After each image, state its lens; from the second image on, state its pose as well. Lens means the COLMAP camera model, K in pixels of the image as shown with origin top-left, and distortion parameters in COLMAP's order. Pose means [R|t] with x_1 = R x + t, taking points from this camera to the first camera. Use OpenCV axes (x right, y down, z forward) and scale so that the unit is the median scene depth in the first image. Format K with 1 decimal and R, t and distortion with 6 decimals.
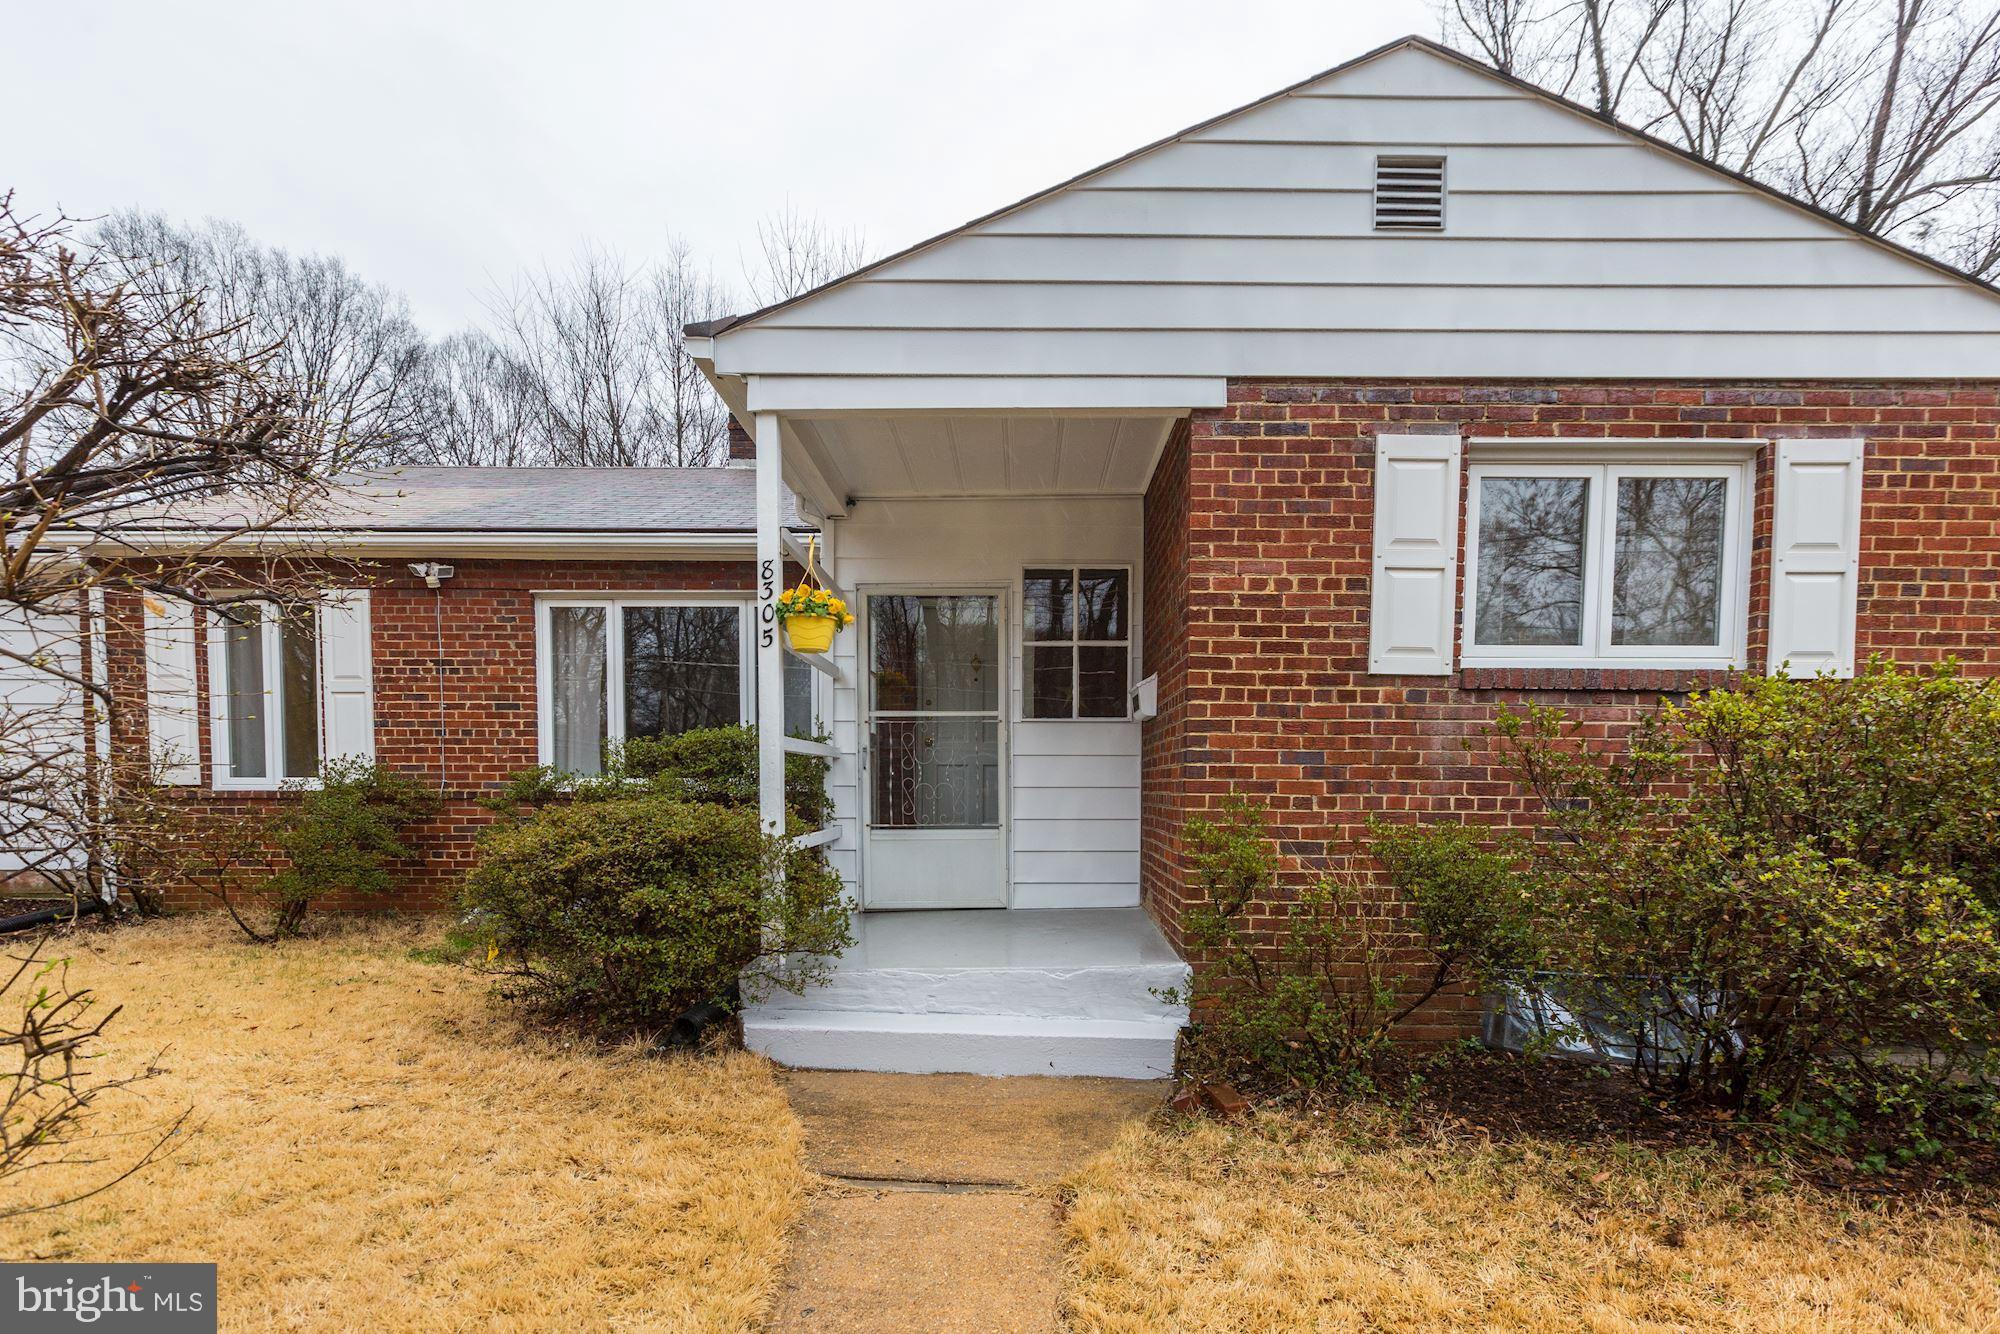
lens RADIAL K [[940.2, 0, 1015.4], [0, 940.2, 838.9], [0, 0, 1]] dist [-0.001708, -0.000315]
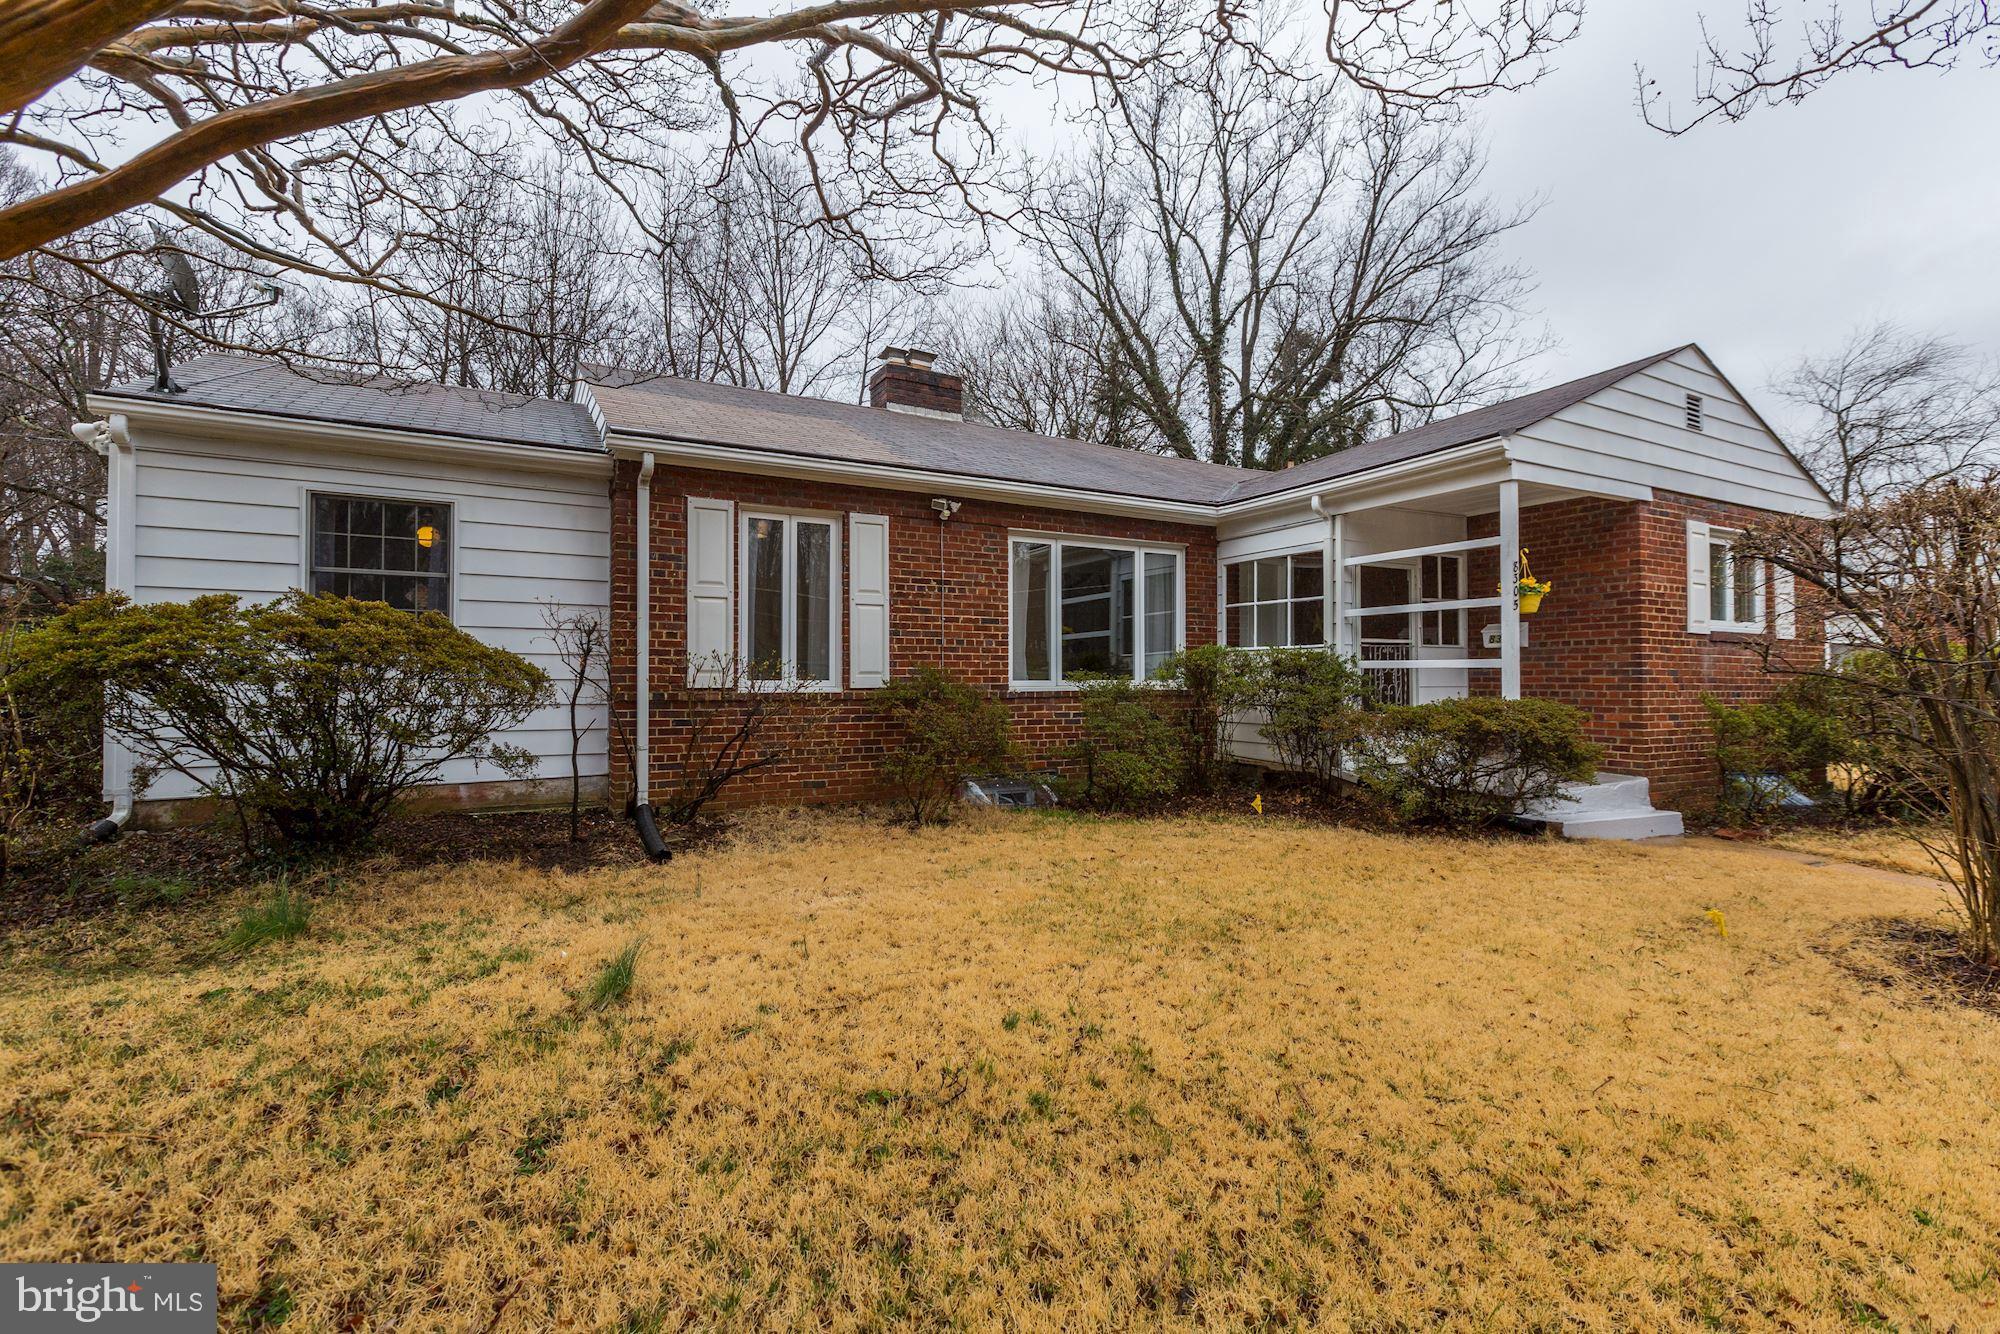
lens RADIAL K [[884.4, 0, 989.0], [0, 884.4, 661.8], [0, 0, 1]] dist [0.000500, -0.000651]
pose [[0.881313, 0.006922, 0.472483, -1.903967], [0.028060, 0.997362, -0.066951, -0.023361], [-0.471700, 0.072263, 0.878793, 0.017345]]
